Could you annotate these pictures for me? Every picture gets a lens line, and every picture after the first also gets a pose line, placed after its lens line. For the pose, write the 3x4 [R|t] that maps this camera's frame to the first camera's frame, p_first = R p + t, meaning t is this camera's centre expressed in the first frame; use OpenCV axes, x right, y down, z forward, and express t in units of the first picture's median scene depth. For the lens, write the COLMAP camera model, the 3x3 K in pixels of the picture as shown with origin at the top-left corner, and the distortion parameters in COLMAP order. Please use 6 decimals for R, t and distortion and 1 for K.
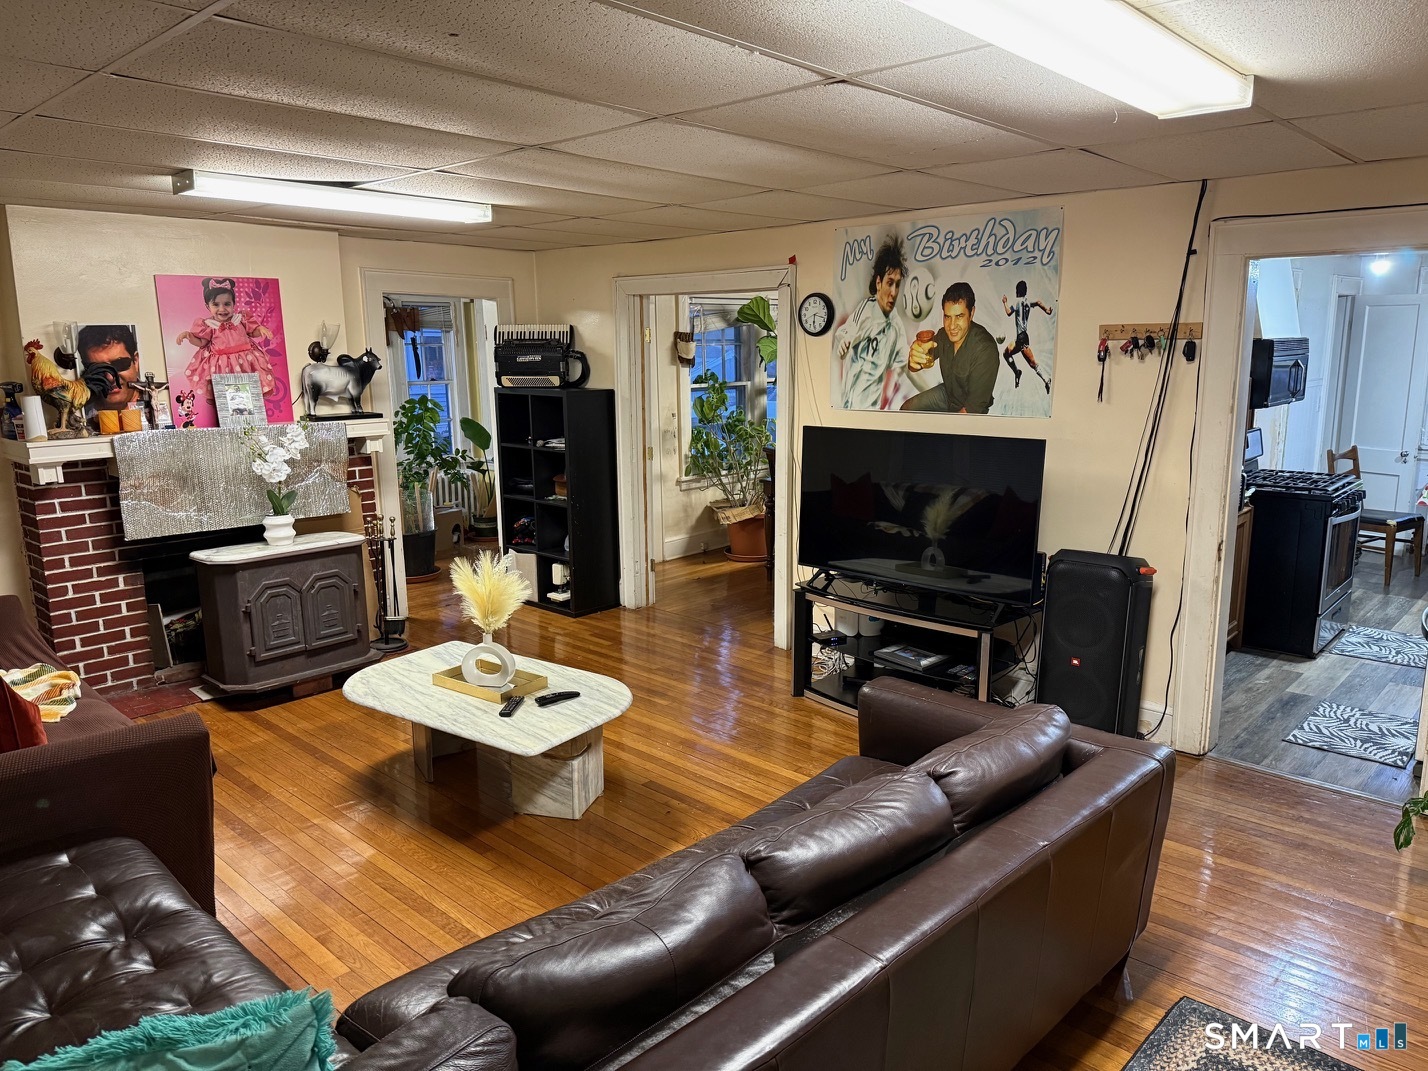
lens RADIAL K [[990.4, 0, 714.0], [0, 990.4, 535.5], [0, 0, 1]] dist [0.177818, -0.315187]
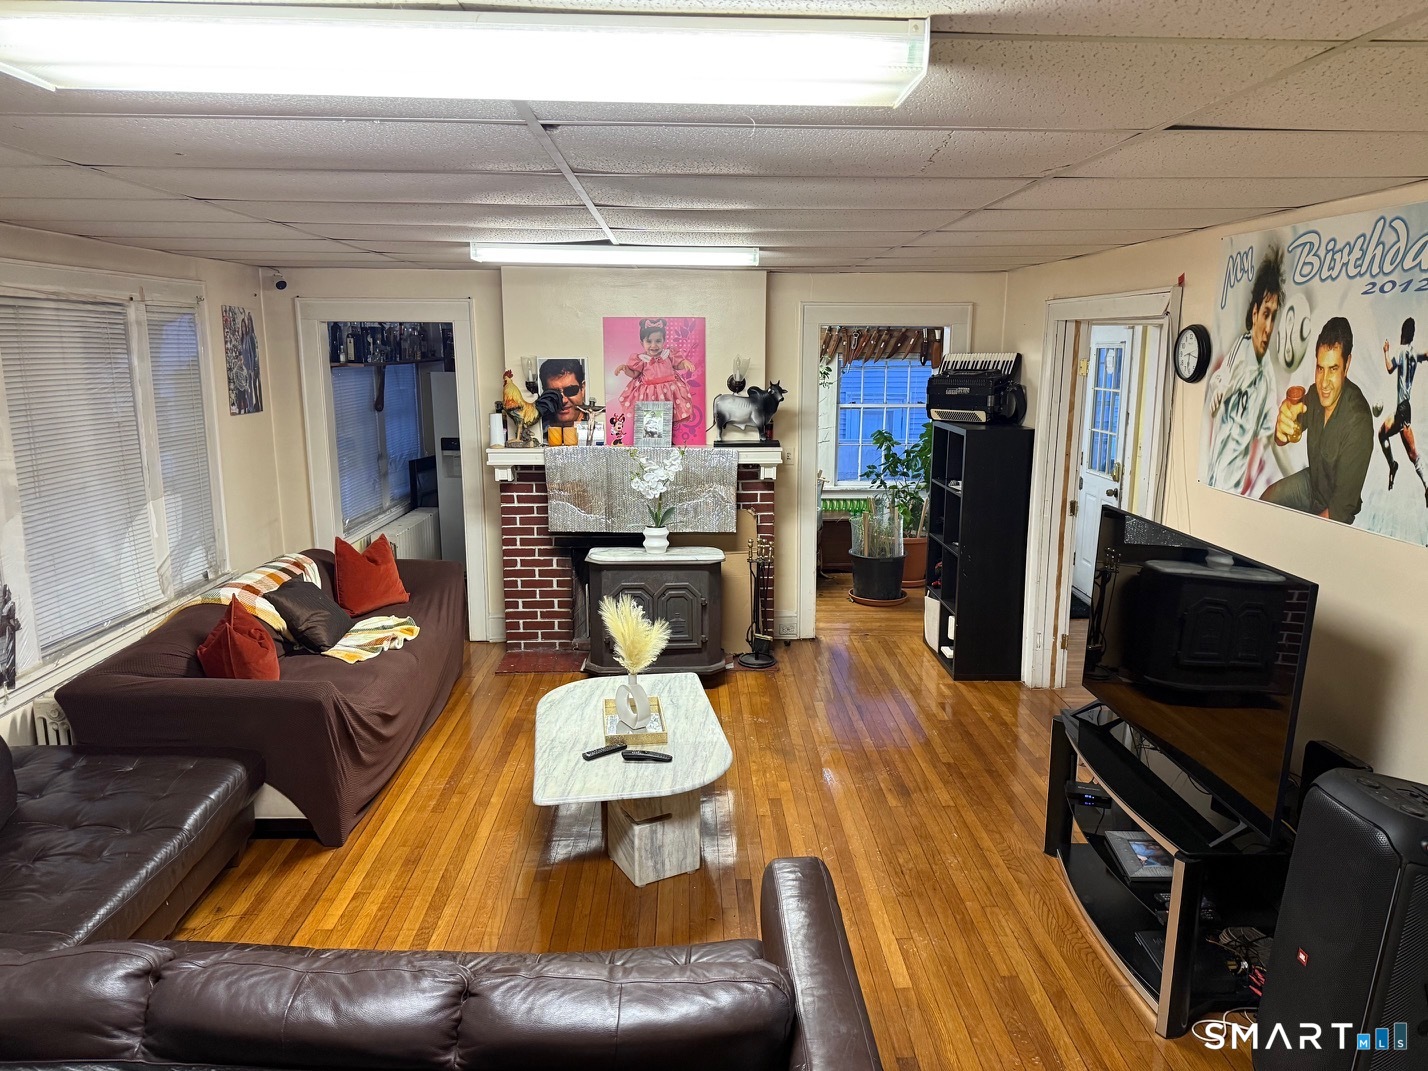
lens RADIAL K [[988.1, 0, 714.0], [0, 988.1, 535.5], [0, 0, 1]] dist [0.044311, -0.062853]
pose [[0.700042, 0.143419, -0.699551, 0.406403], [-0.139598, 0.988208, 0.062903, -0.092559], [0.700324, 0.053621, 0.711808, 0.262189]]
